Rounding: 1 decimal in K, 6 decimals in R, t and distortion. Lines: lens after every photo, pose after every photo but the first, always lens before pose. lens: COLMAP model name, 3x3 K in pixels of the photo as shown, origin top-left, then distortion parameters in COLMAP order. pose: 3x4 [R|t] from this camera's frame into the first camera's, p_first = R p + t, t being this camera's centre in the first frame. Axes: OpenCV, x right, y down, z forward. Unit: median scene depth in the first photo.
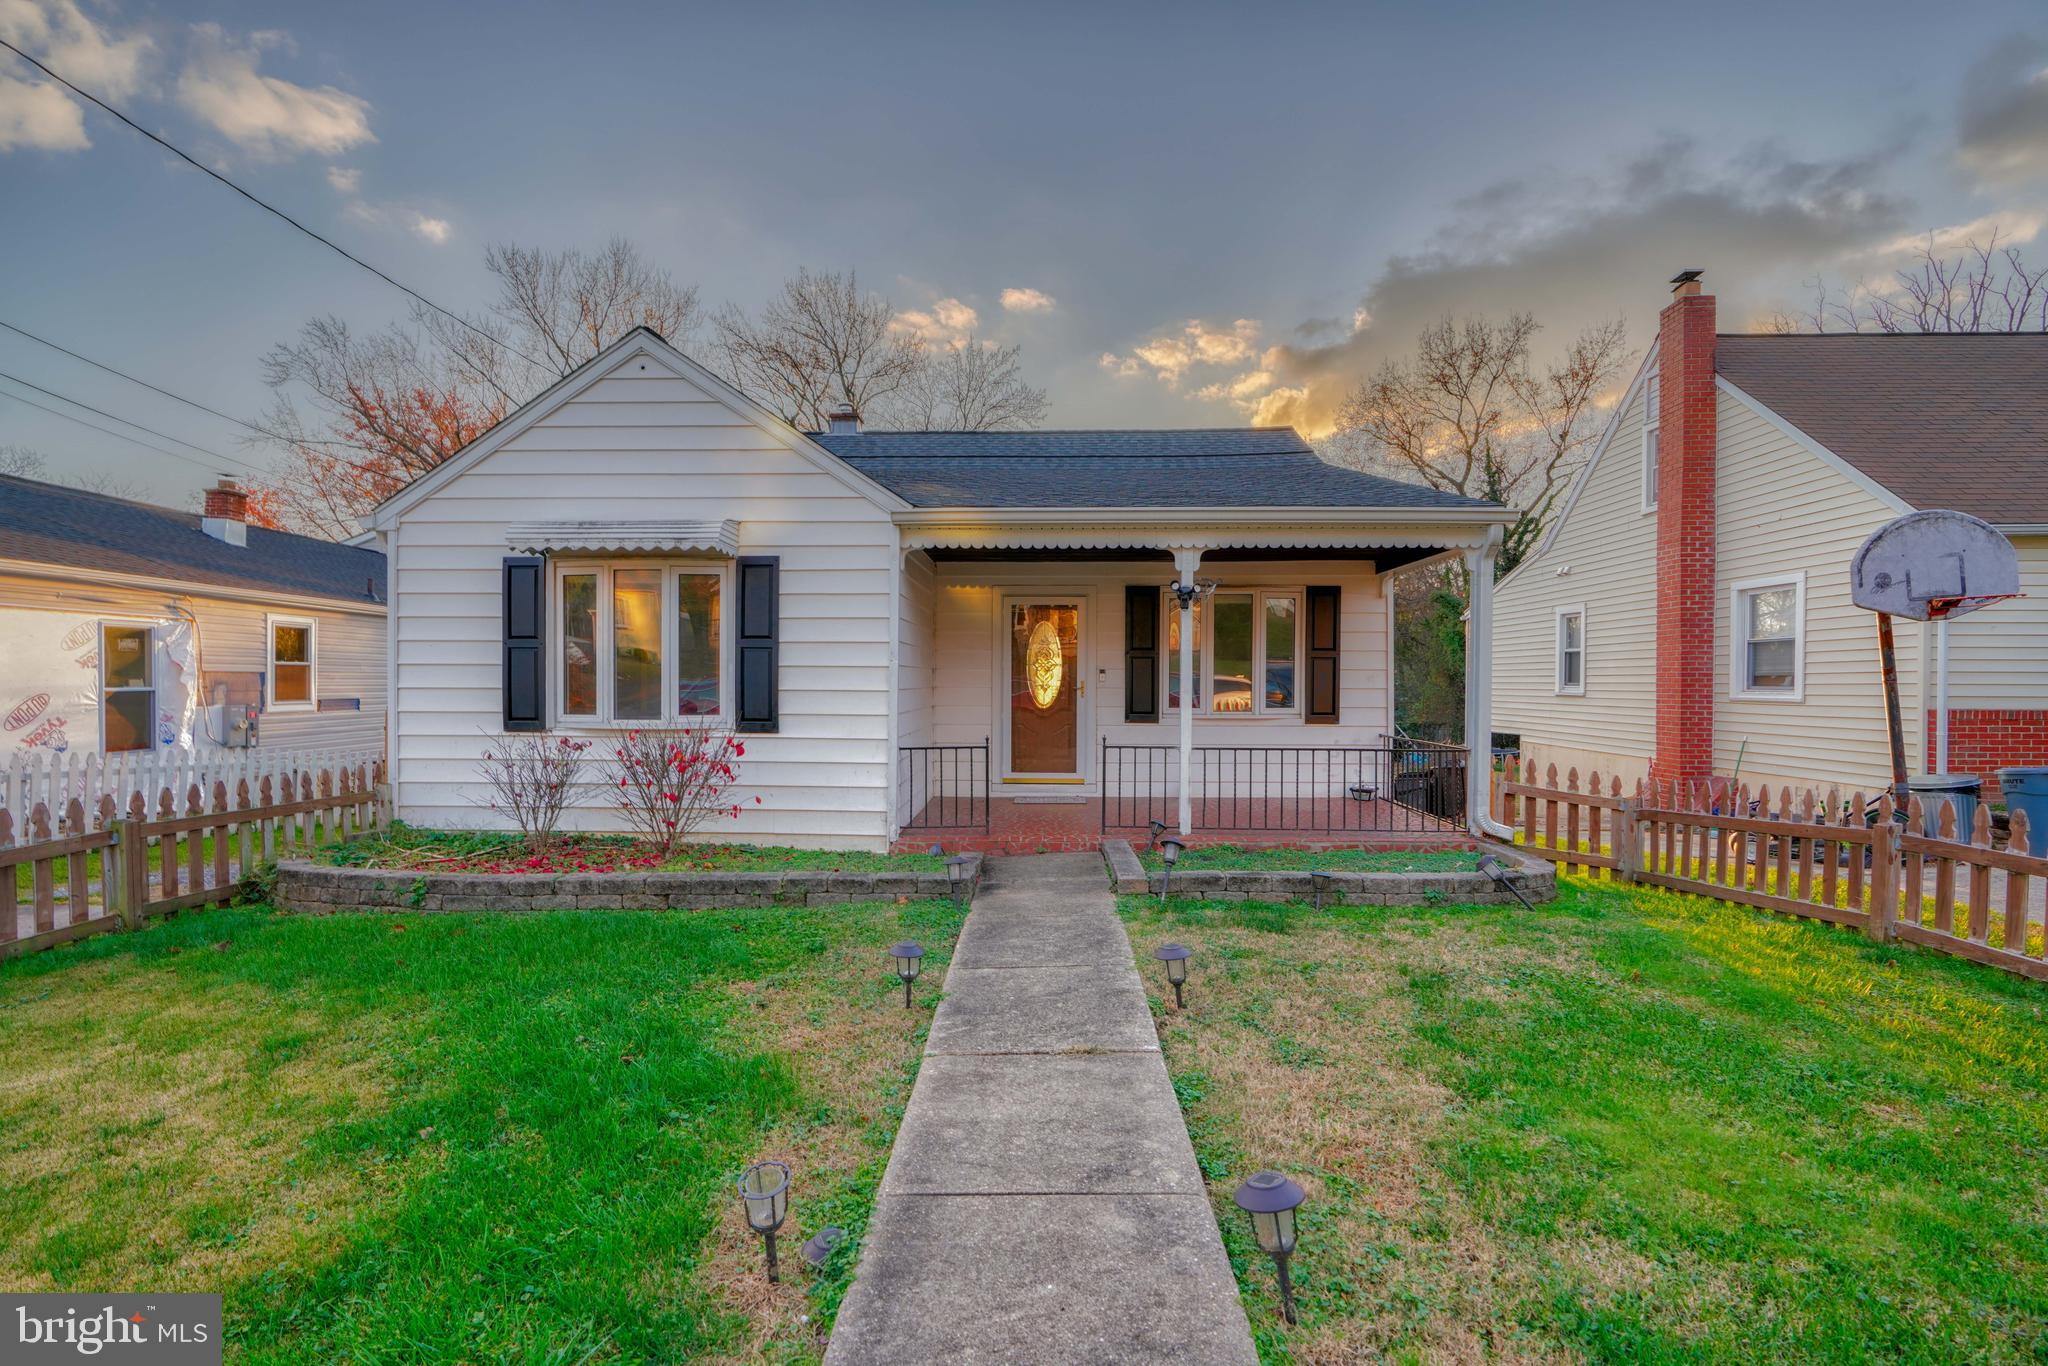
lens RADIAL K [[923.0, 0, 1024.0], [0, 923.0, 683.0], [0, 0, 1]] dist [0.000070, 0.001134]
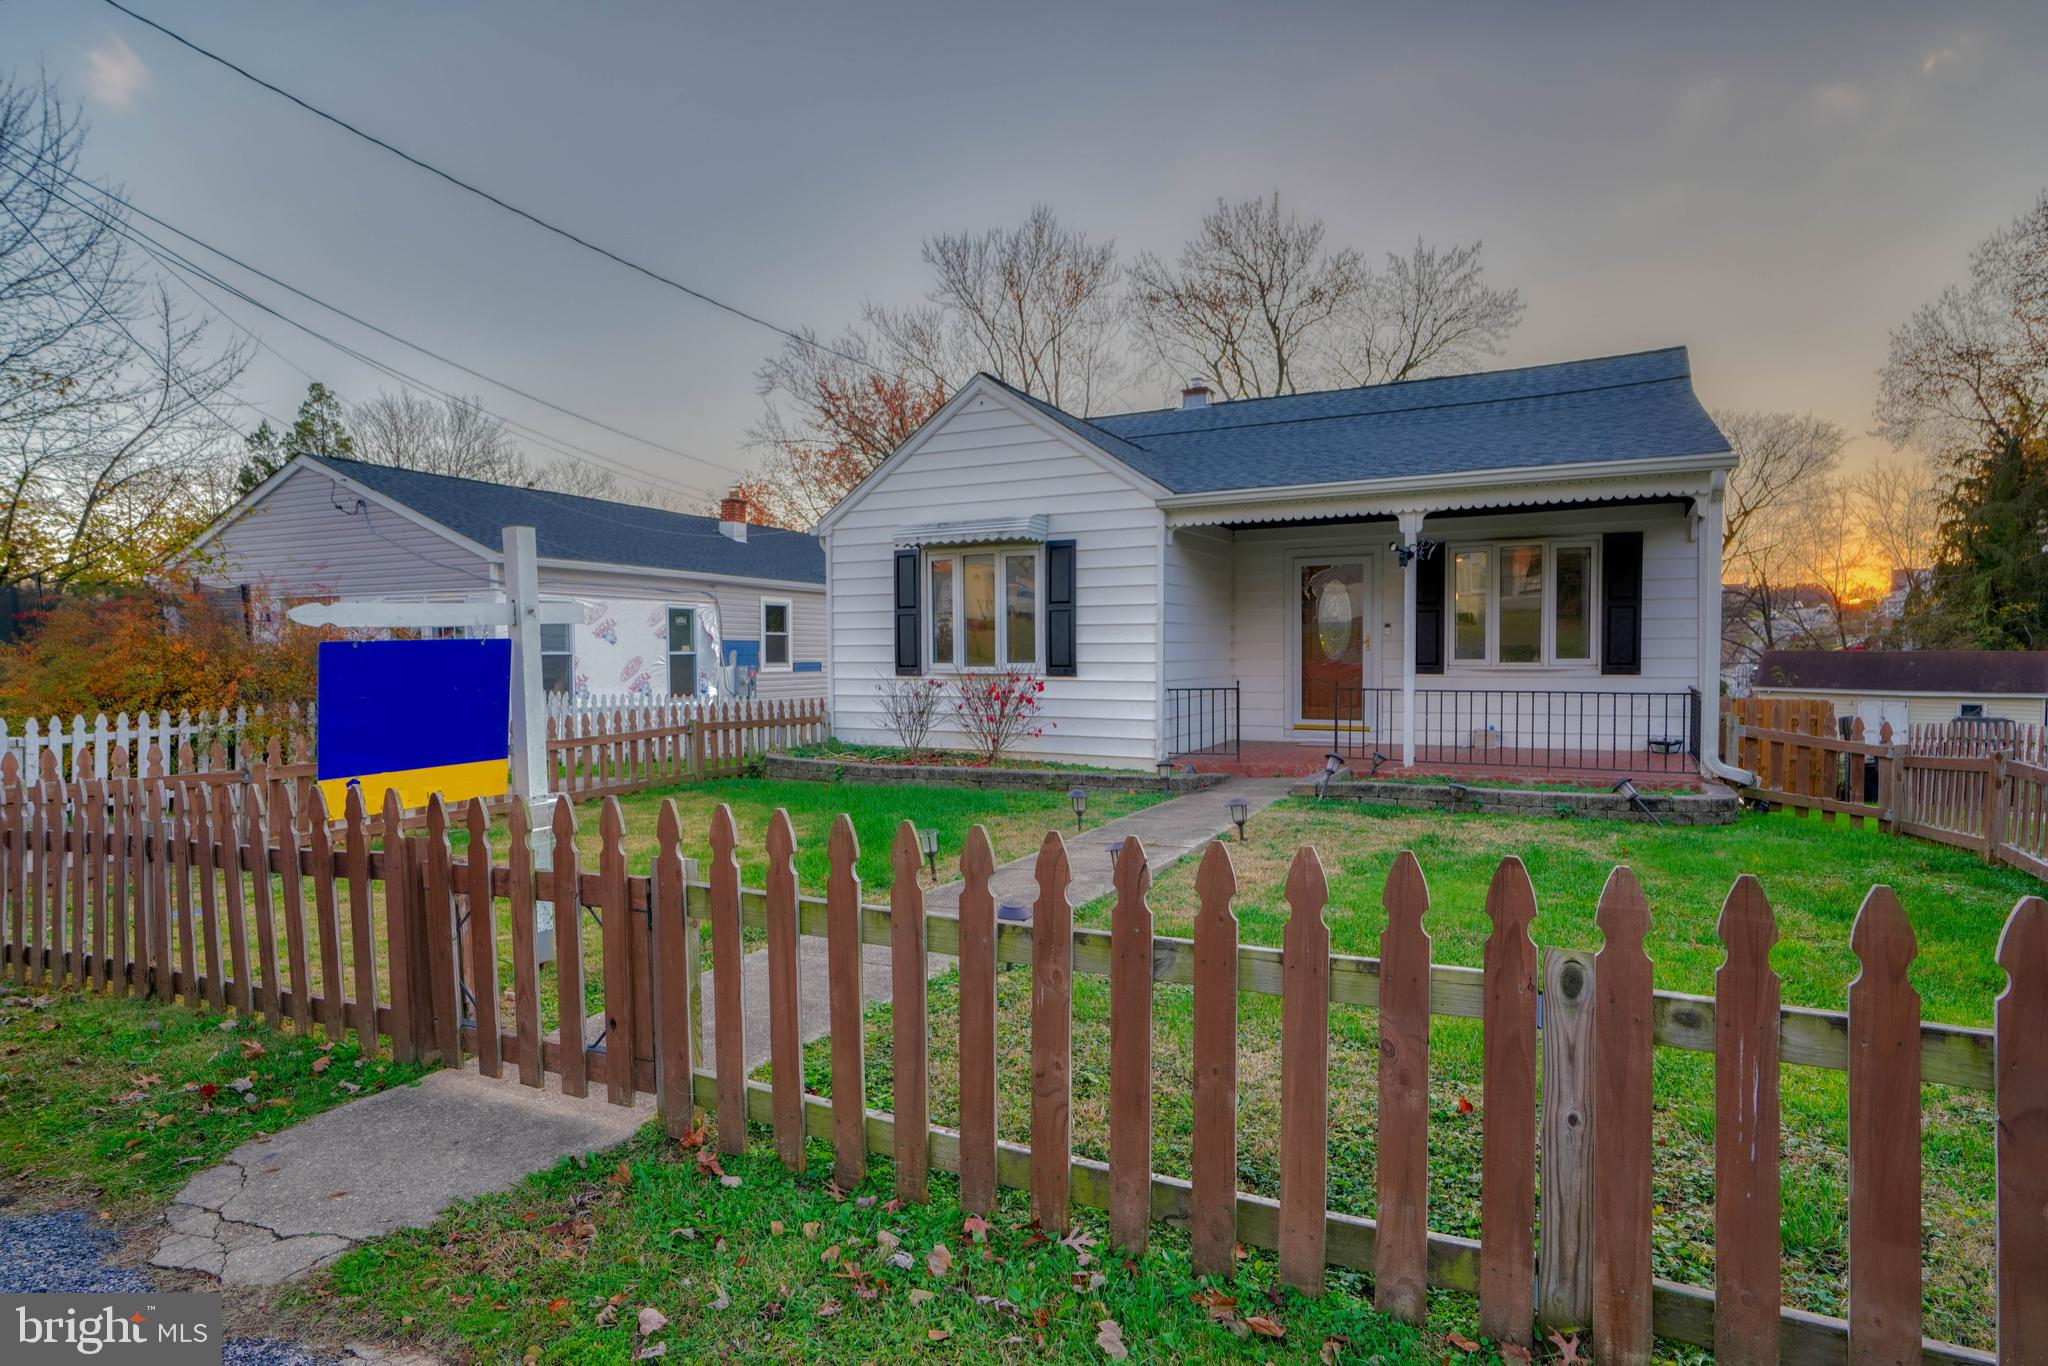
lens RADIAL K [[1116.2, 0, 1045.3], [0, 1116.2, 676.8], [0, 0, 1]] dist [-0.003664, 0.000464]
pose [[0.905324, -0.000106, -0.424721, 0.270536], [0.008026, 0.999826, 0.016858, 0.021005], [0.424645, -0.018671, 0.905167, -0.325669]]
